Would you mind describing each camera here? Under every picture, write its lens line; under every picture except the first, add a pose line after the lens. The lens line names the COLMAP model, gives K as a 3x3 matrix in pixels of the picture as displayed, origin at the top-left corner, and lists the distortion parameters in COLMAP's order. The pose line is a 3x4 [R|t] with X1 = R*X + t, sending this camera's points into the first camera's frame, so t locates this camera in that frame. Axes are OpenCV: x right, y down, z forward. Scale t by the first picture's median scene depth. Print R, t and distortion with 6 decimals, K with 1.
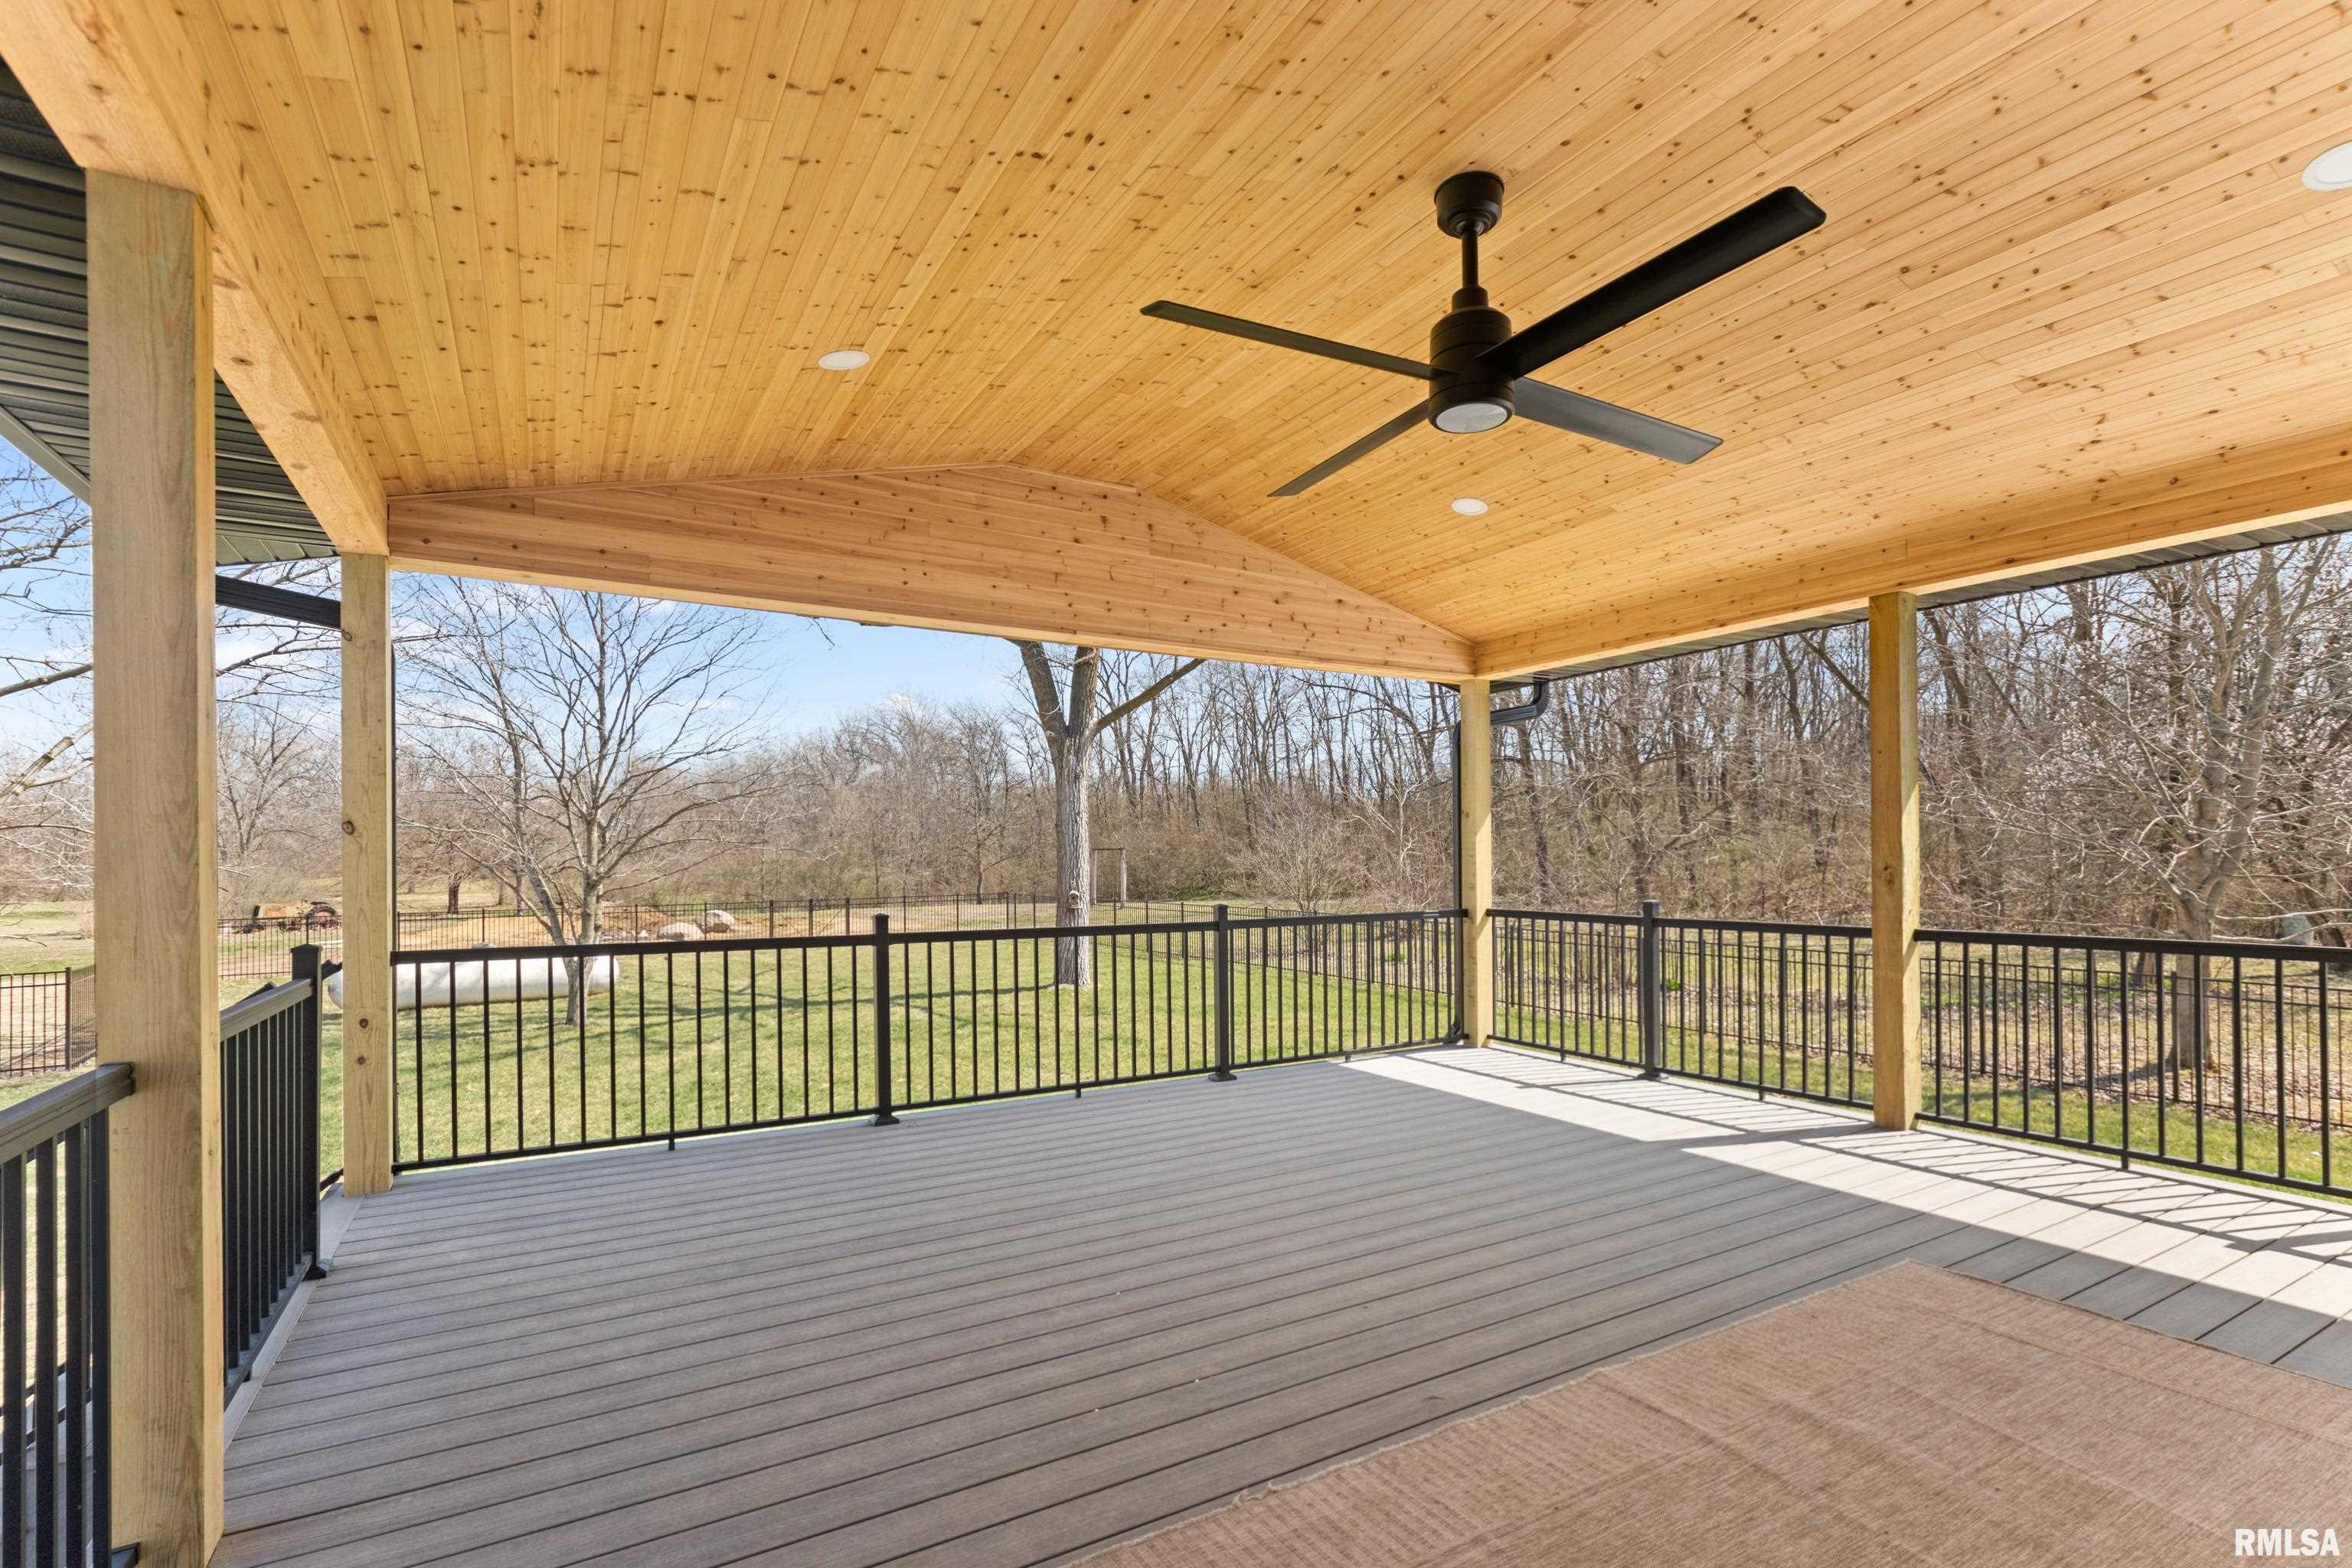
lens RADIAL K [[1082.2, 0, 1178.2], [0, 1082.2, 853.4], [0, 0, 1]] dist [0.000959, 0.000009]
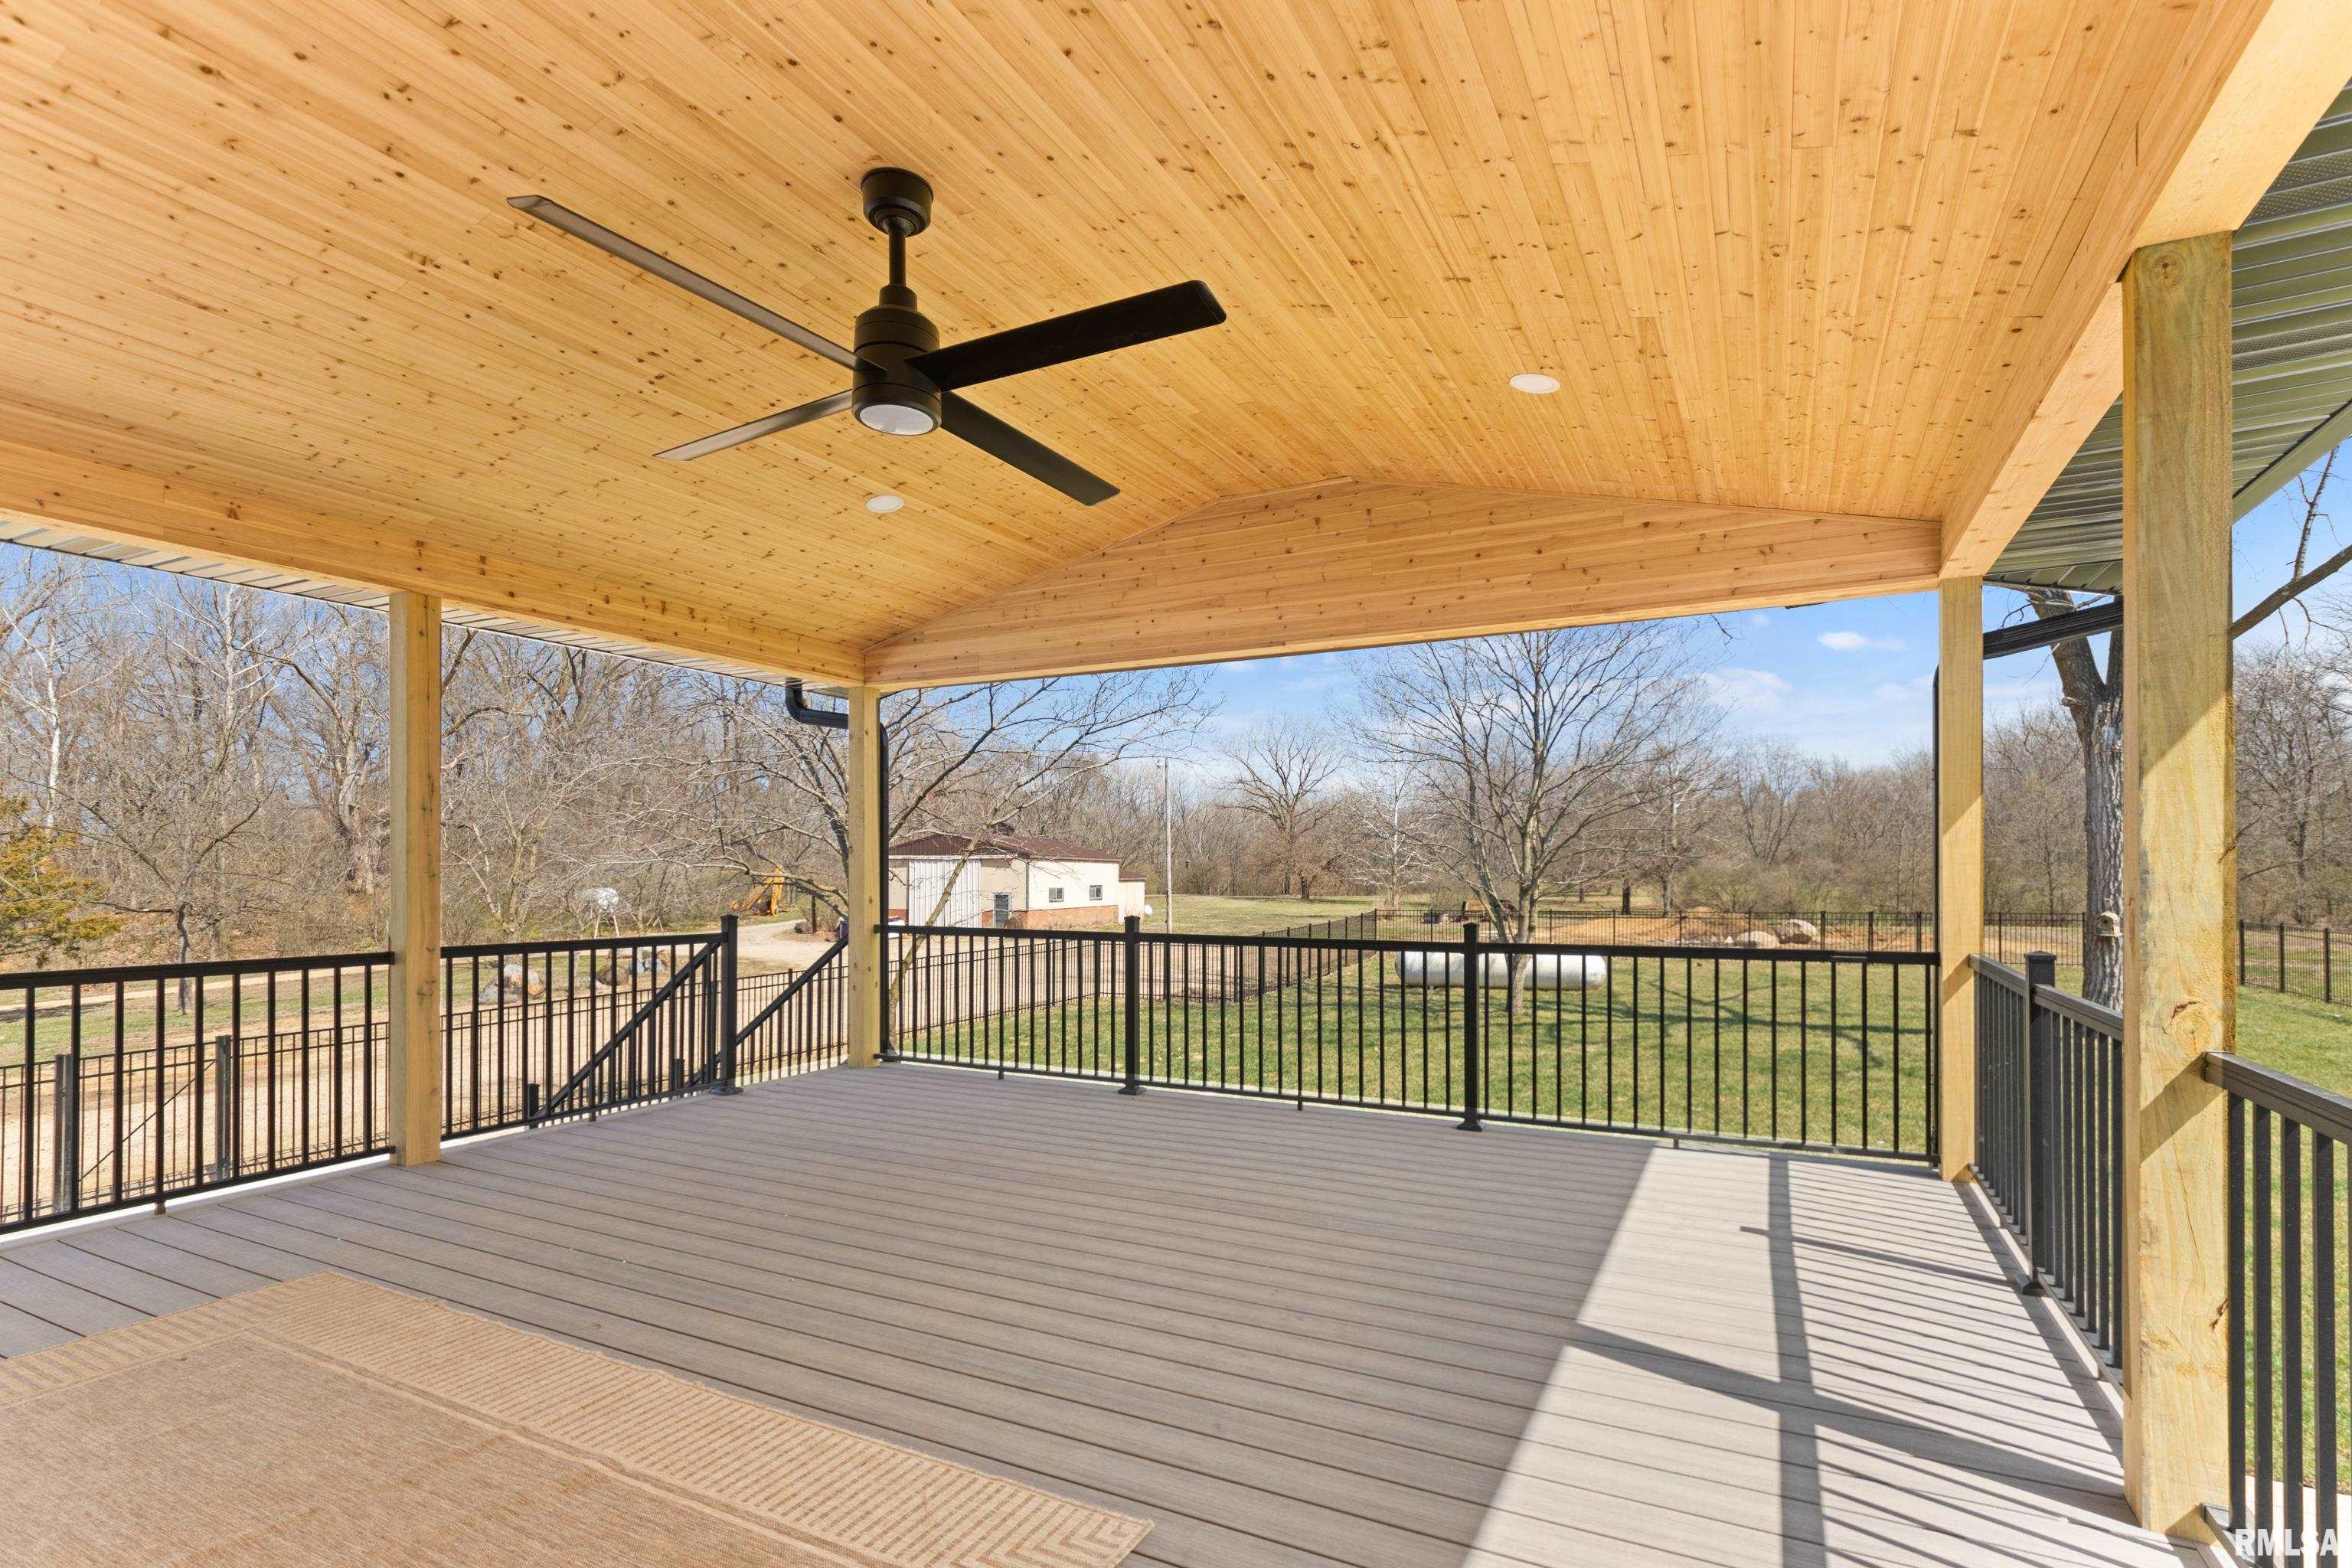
lens RADIAL K [[1080.0, 0, 1239.8], [0, 1080.0, 863.2], [0, 0, 1]] dist [-0.001060, 0.000027]
pose [[0.553954, -0.001765, -0.832545, 0.738139], [0.004079, 0.999992, 0.000595, -0.002066], [0.832537, -0.003726, 0.553957, 0.425675]]
